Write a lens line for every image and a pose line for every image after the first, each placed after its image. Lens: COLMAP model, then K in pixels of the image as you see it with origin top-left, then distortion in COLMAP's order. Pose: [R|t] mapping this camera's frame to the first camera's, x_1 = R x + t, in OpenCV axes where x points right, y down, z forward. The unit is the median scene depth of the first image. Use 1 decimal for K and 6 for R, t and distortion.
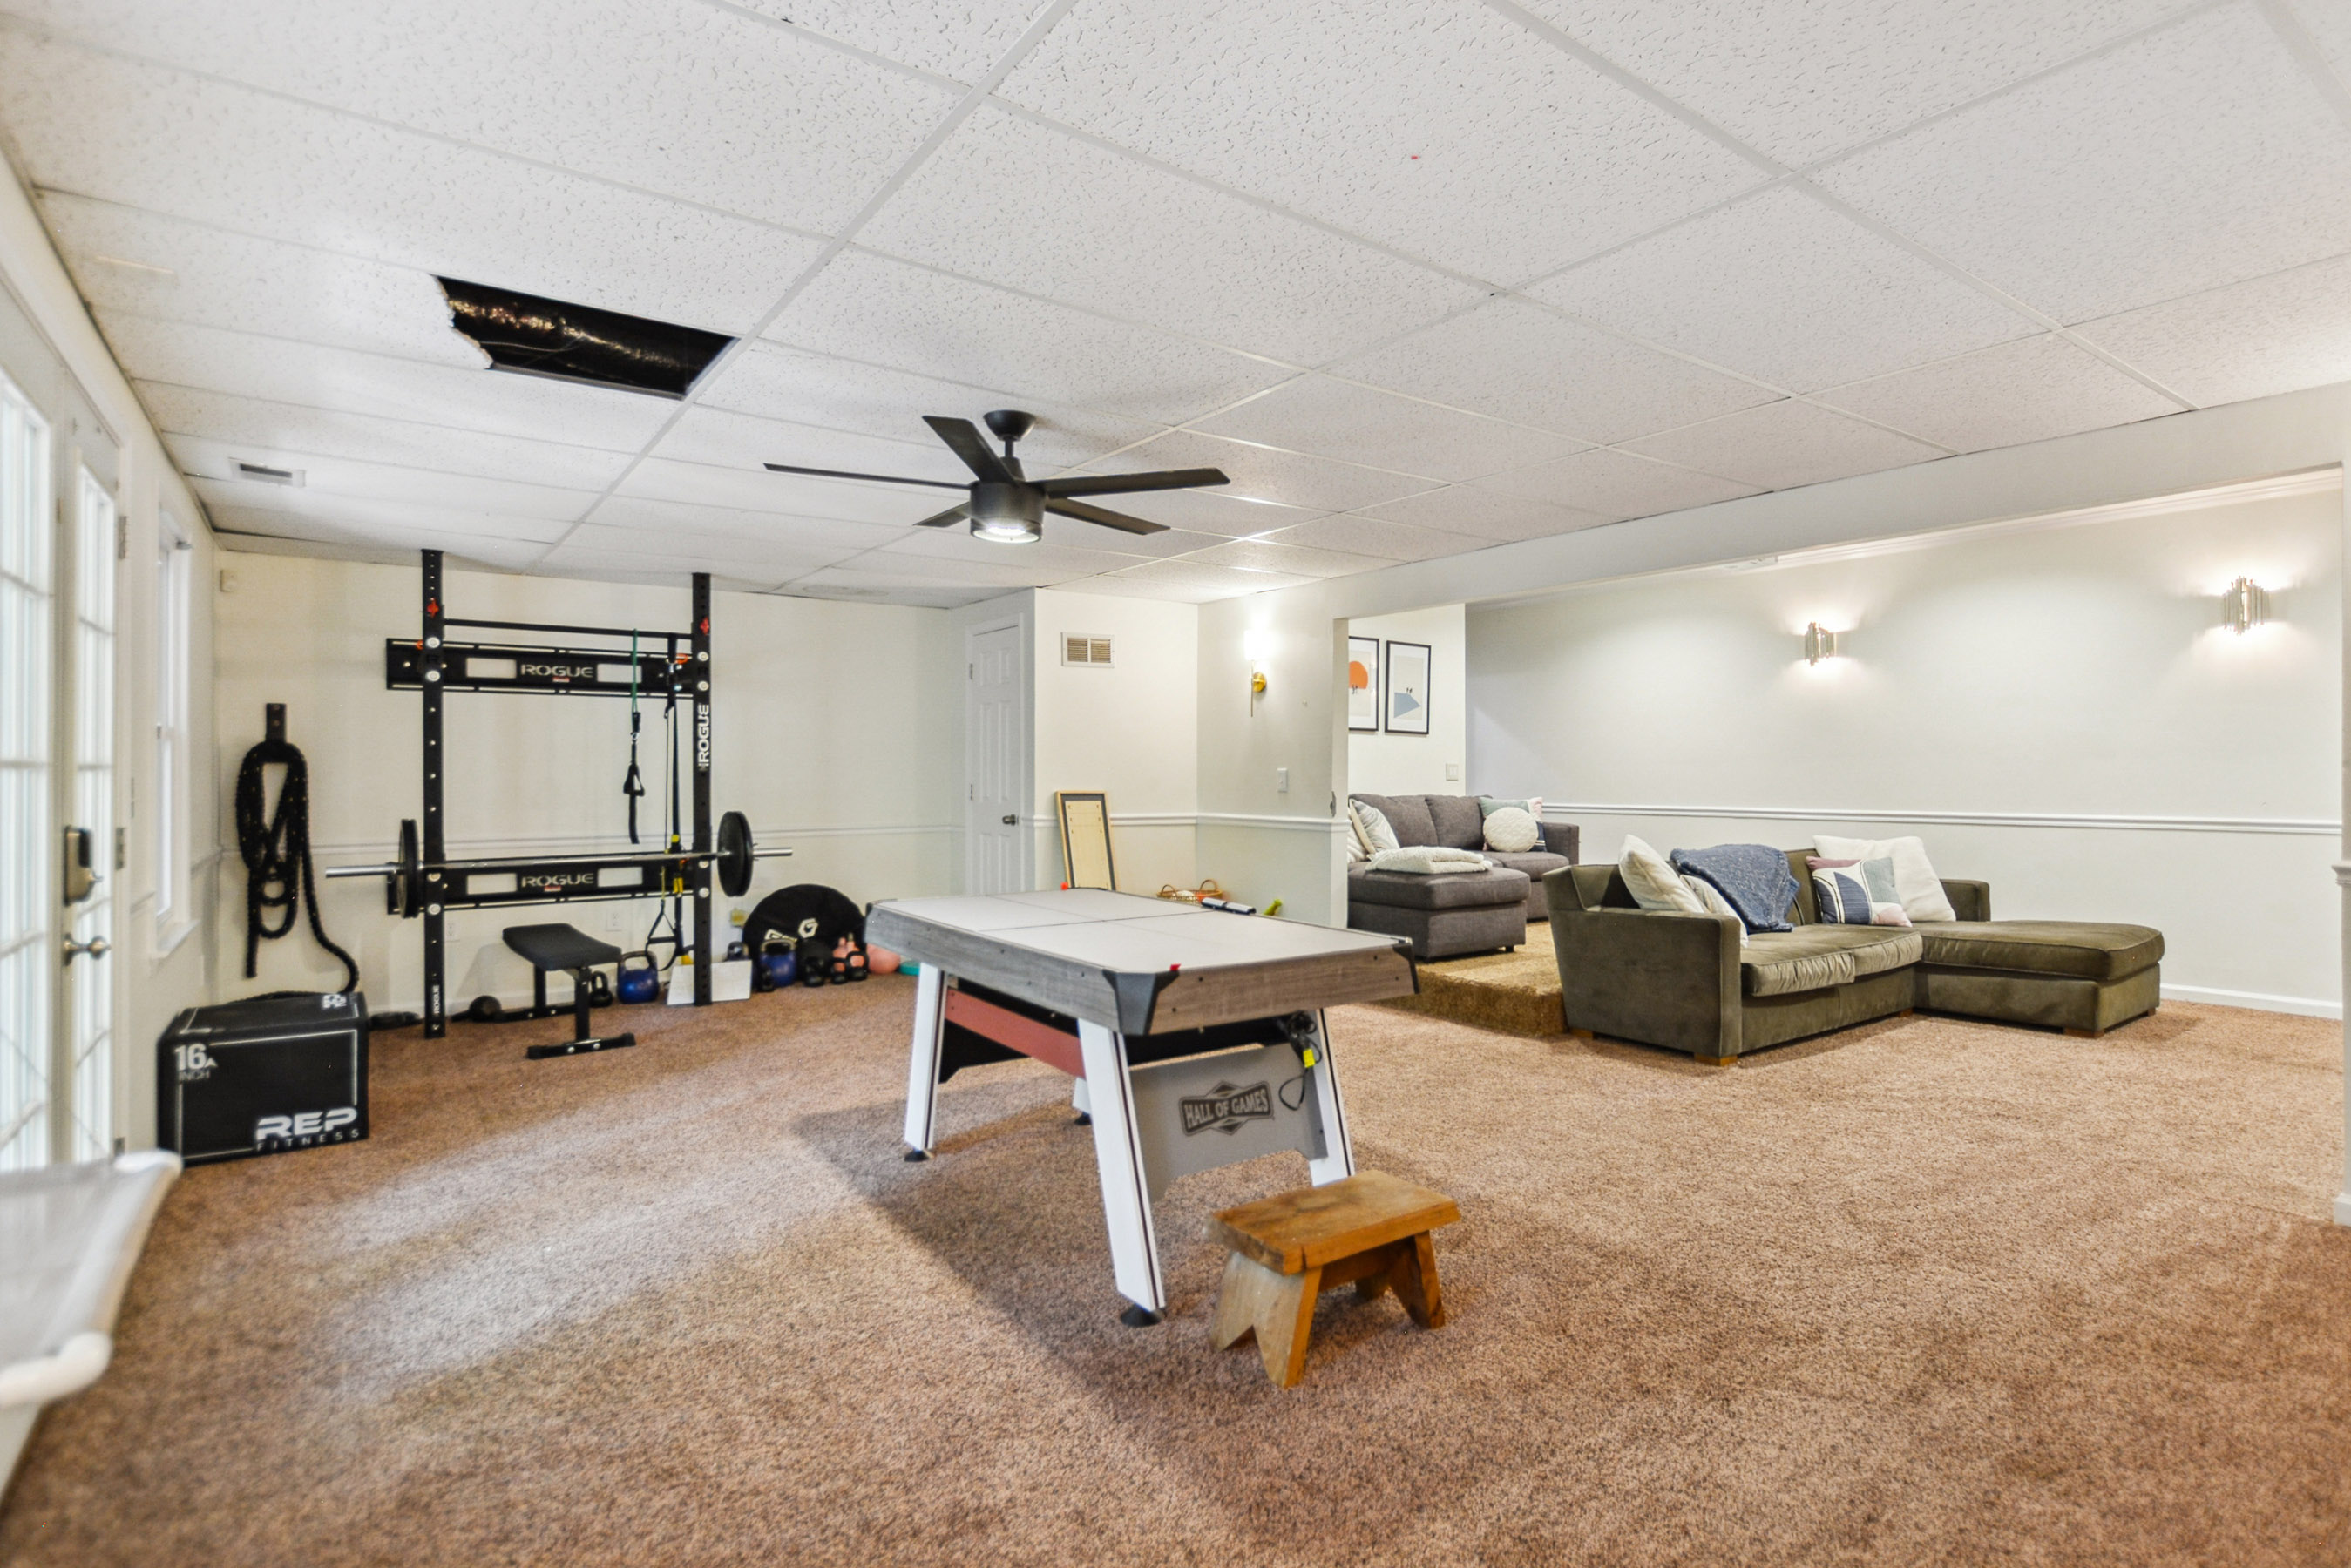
lens RADIAL K [[1154.1, 0, 1185.4], [0, 1154.1, 770.0], [0, 0, 1]] dist [-0.006897, -0.000752]
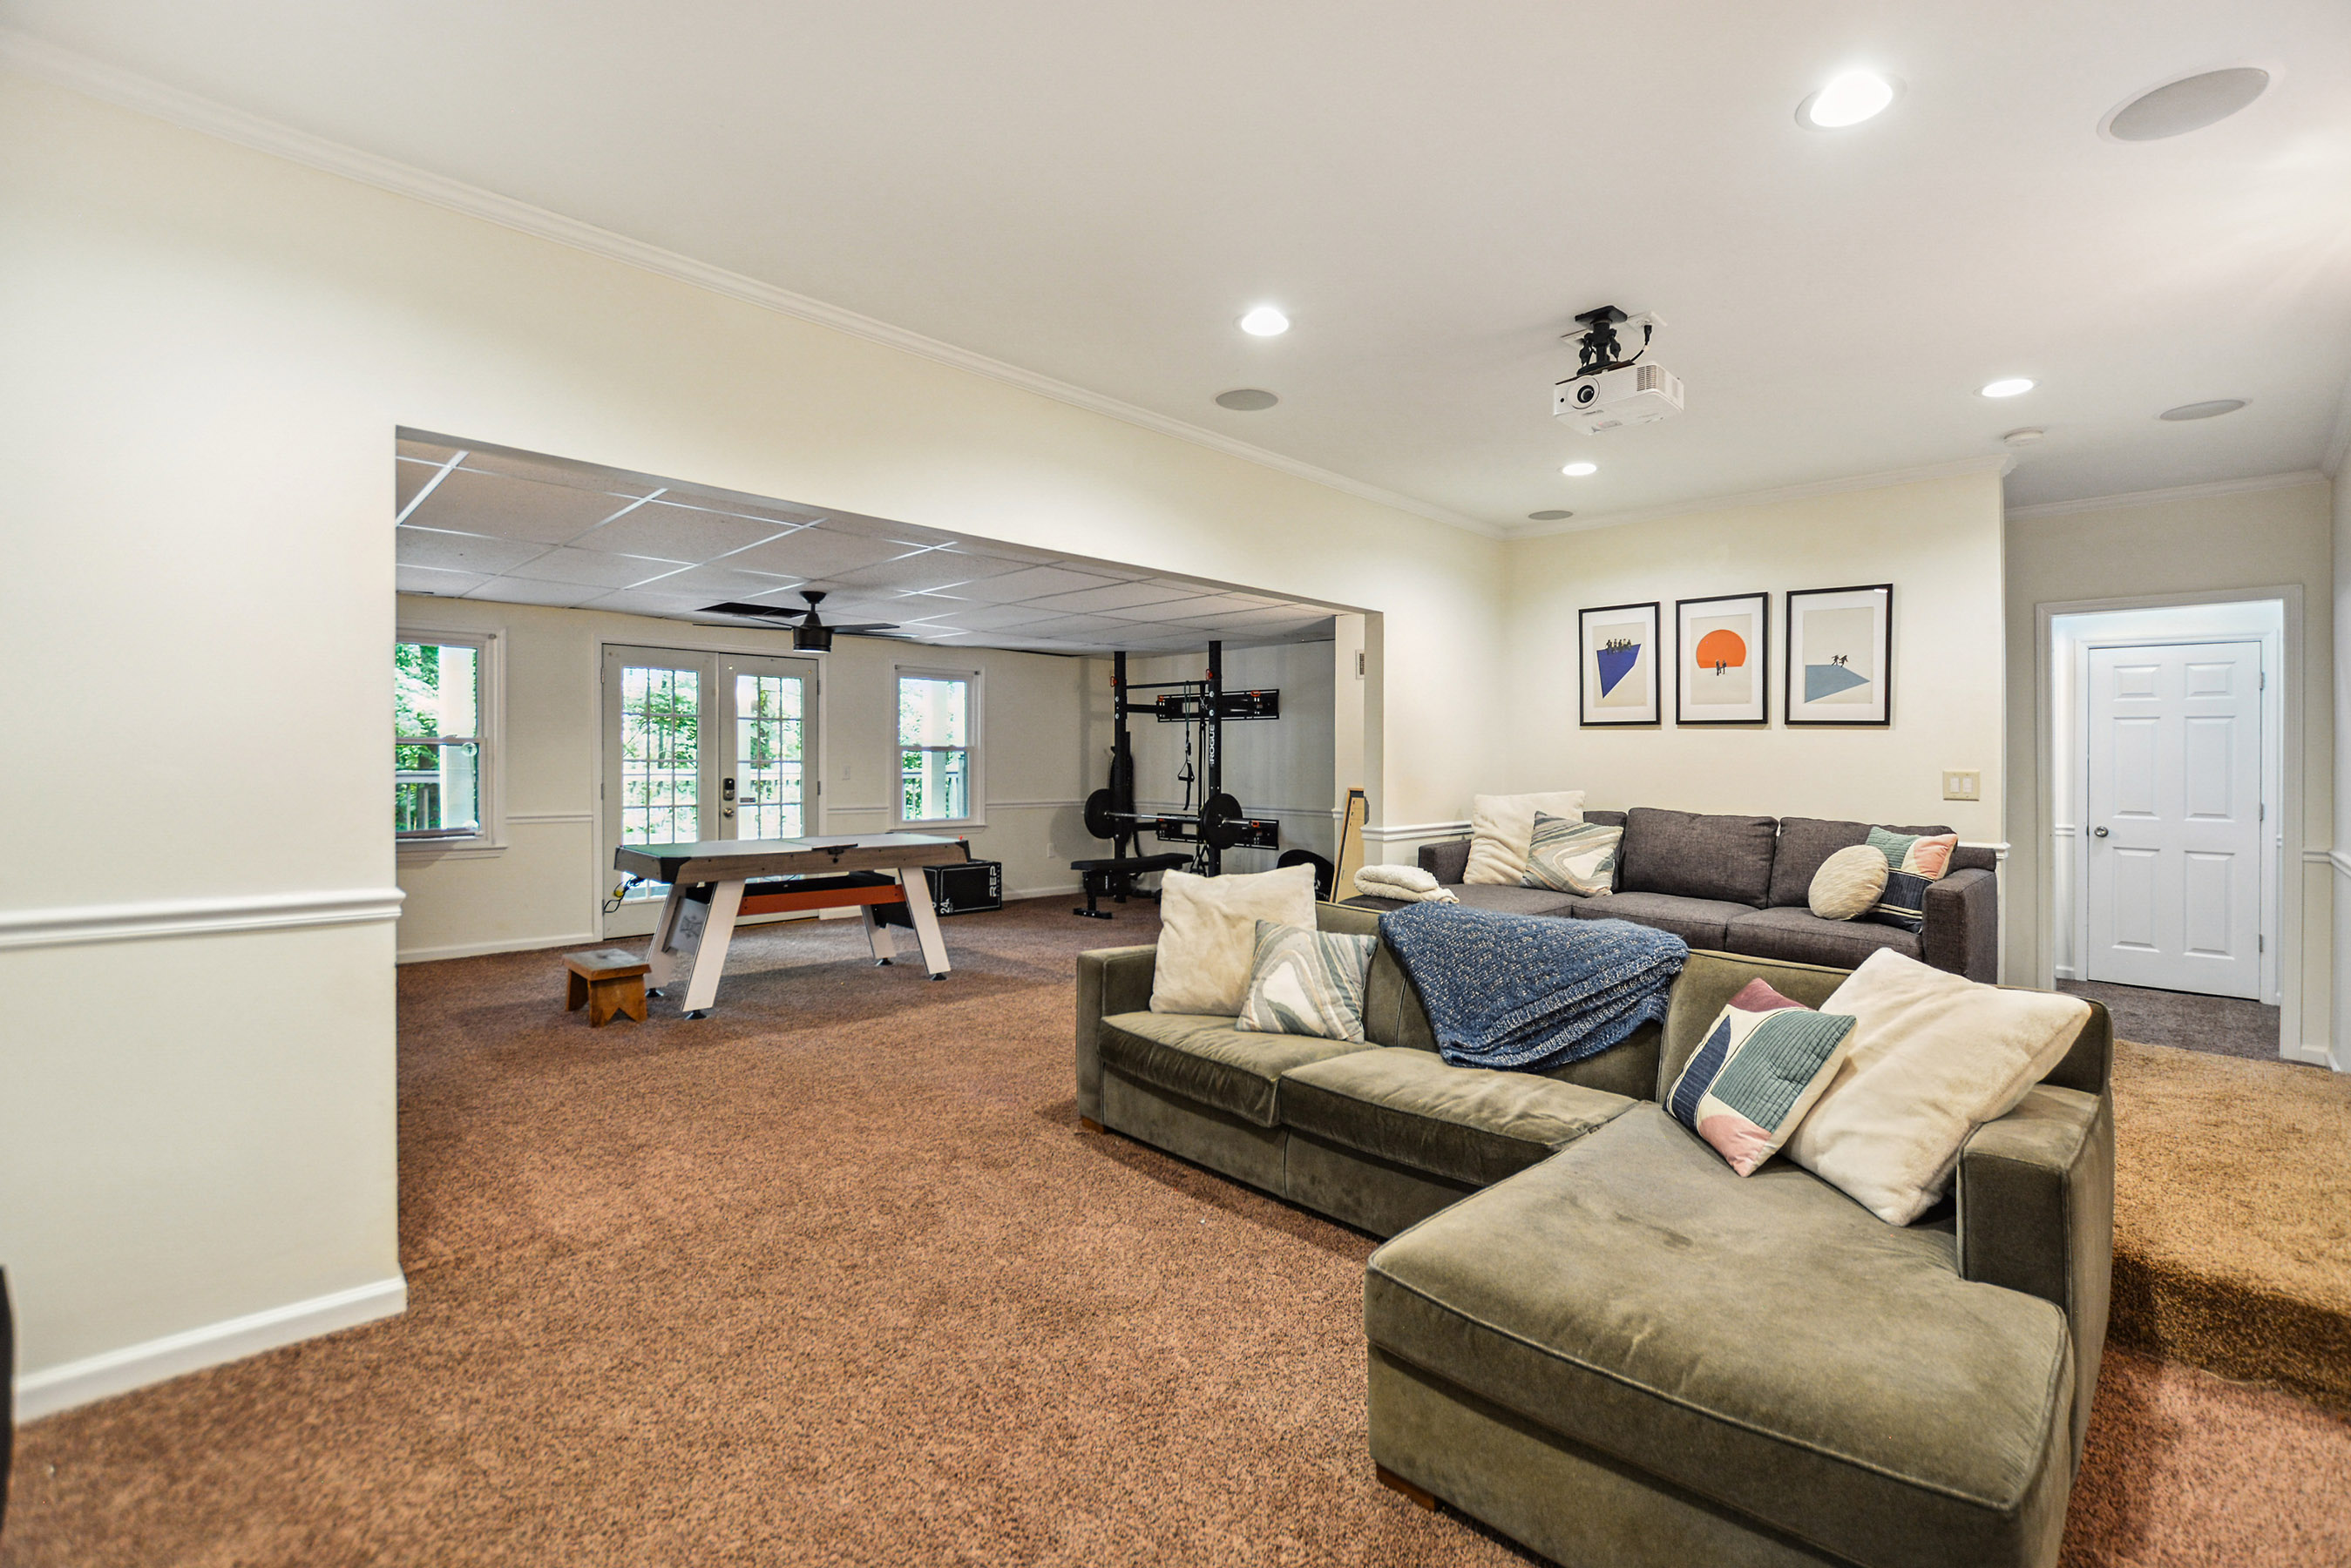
lens RADIAL K [[1057.7, 0, 1247.8], [0, 1057.7, 754.3], [0, 0, 1]] dist [-0.005514, 0.001173]
pose [[0.183186, -0.000205, -0.983078, 0.978345], [-0.010402, 0.999944, -0.002147, -0.013639], [0.983023, 0.010619, 0.183174, 0.754568]]
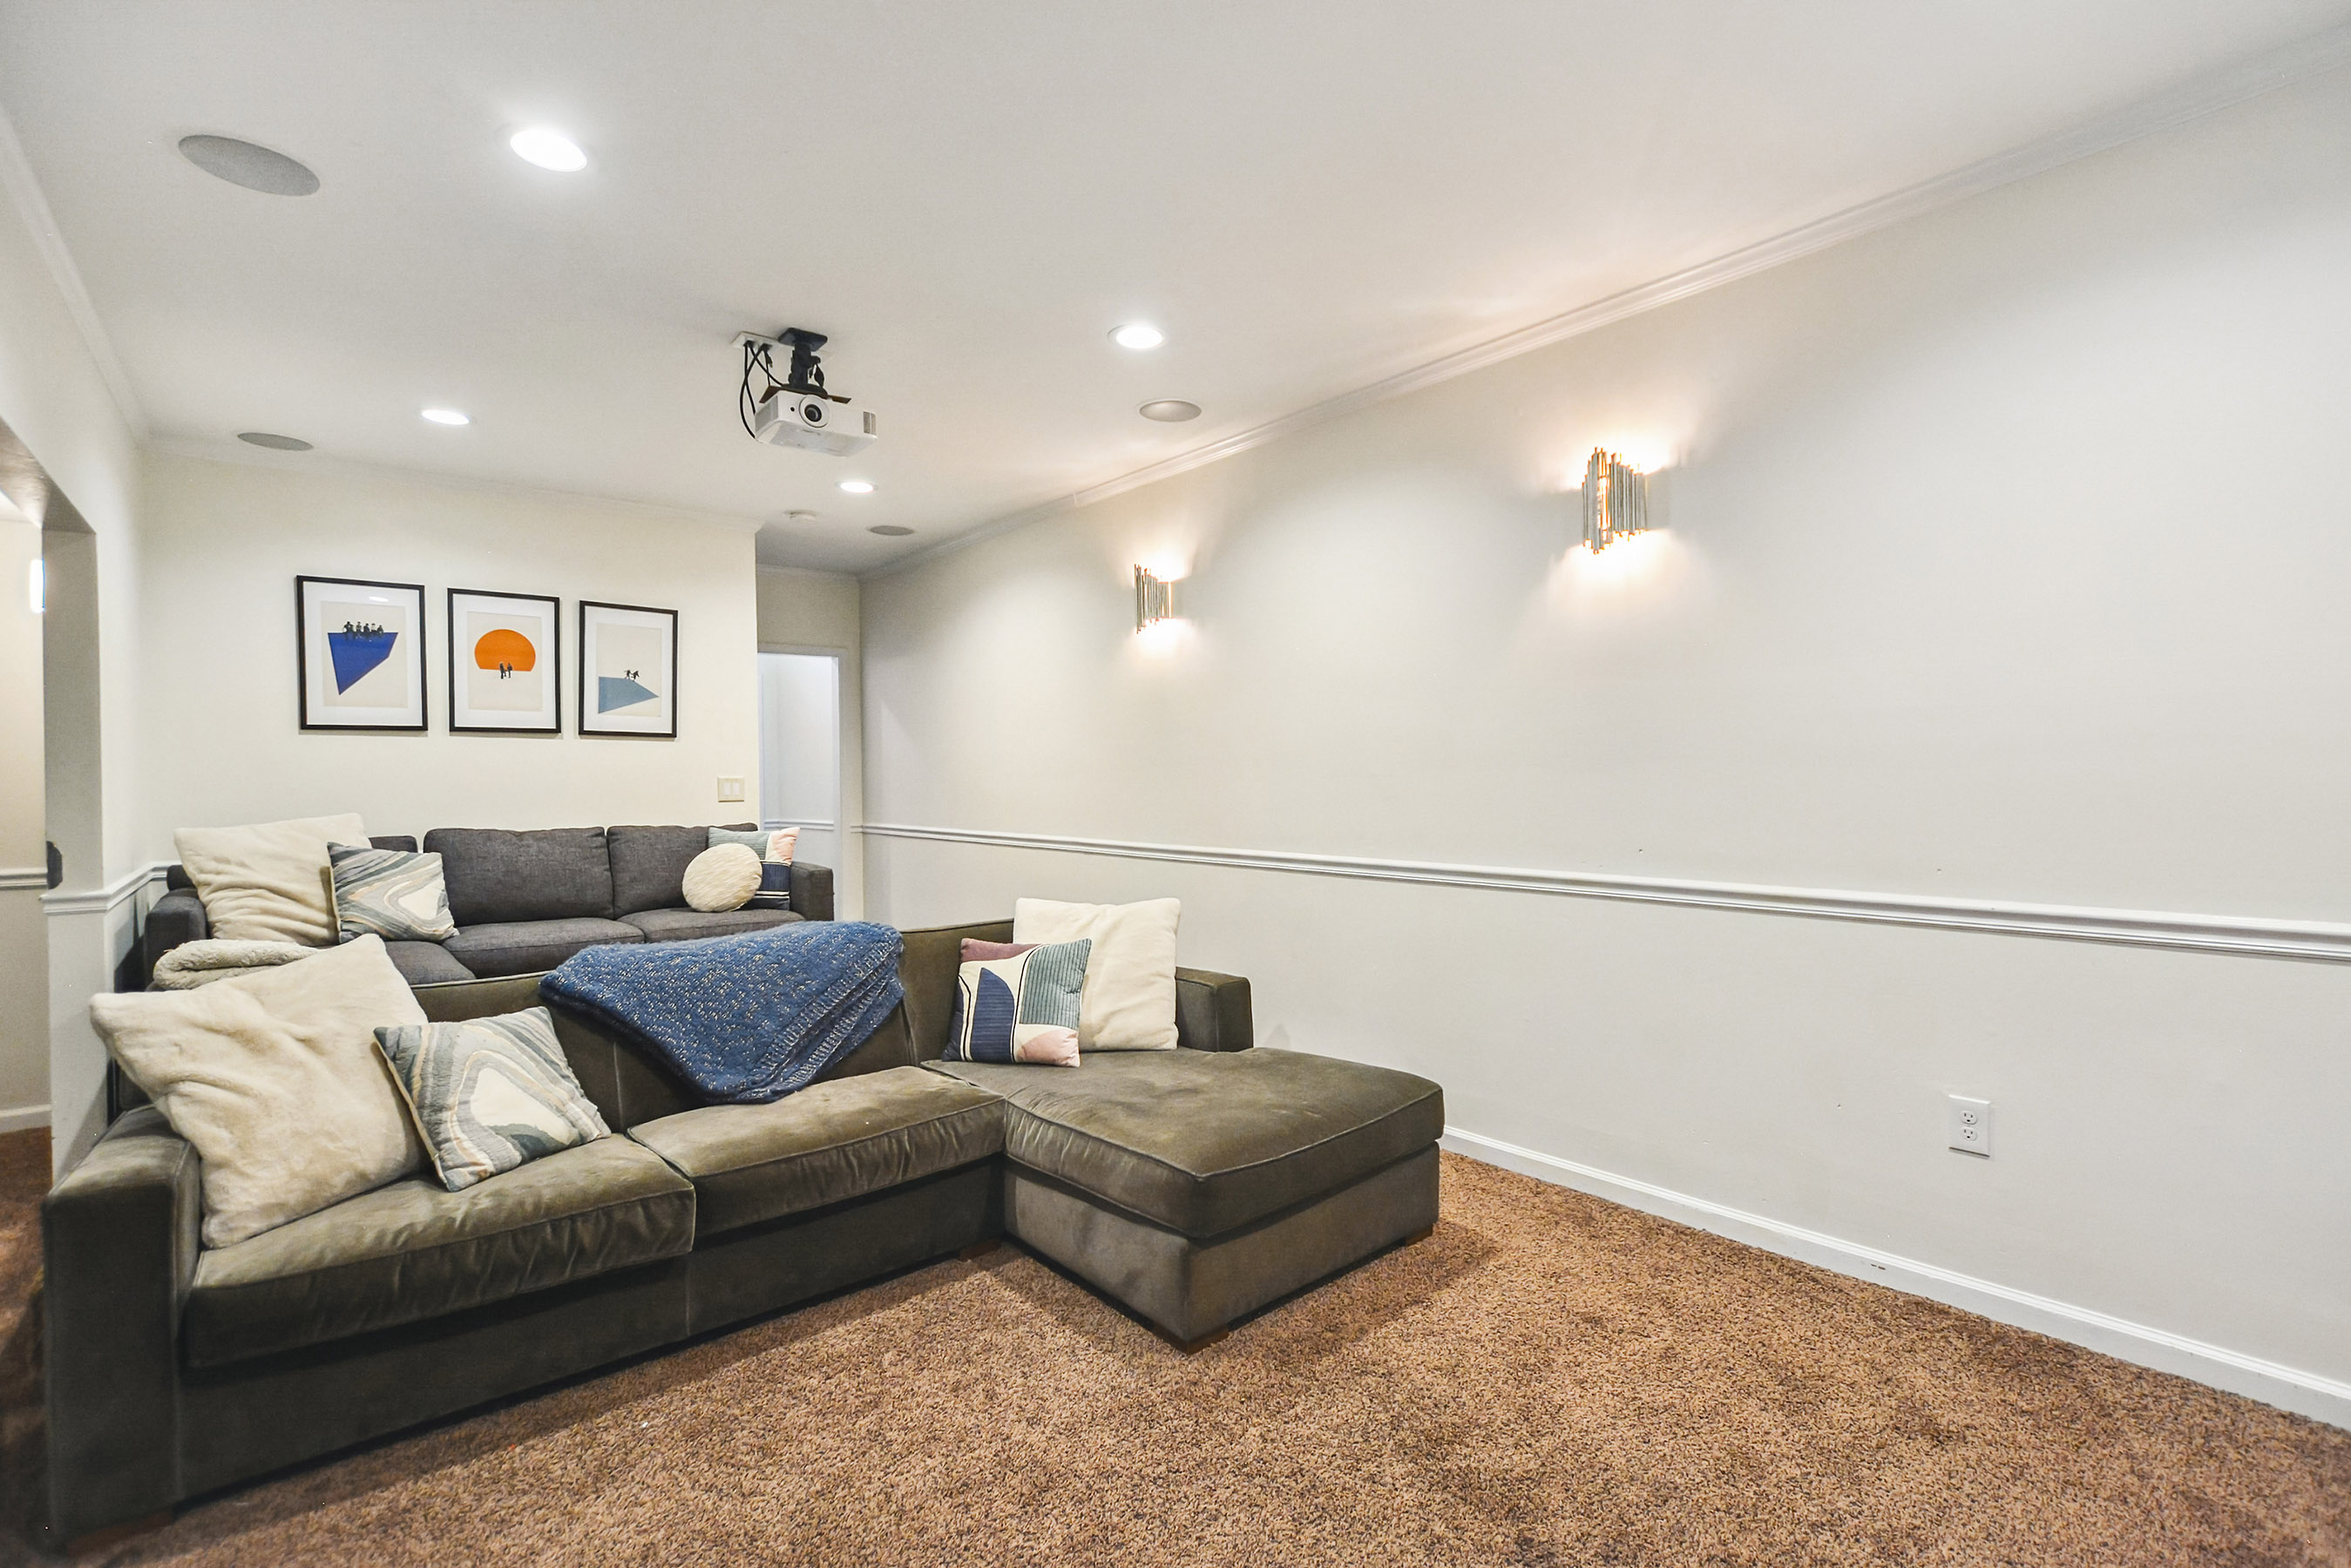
lens RADIAL K [[1057.7, 0, 1166.8], [0, 1057.7, 769.6], [0, 0, 1]] dist [-0.005514, 0.001173]
pose [[0.997947, -0.008798, 0.063433, 0.640567], [0.008827, 0.999961, -0.000169, -0.011584], [-0.063429, 0.000728, 0.997986, 0.466859]]
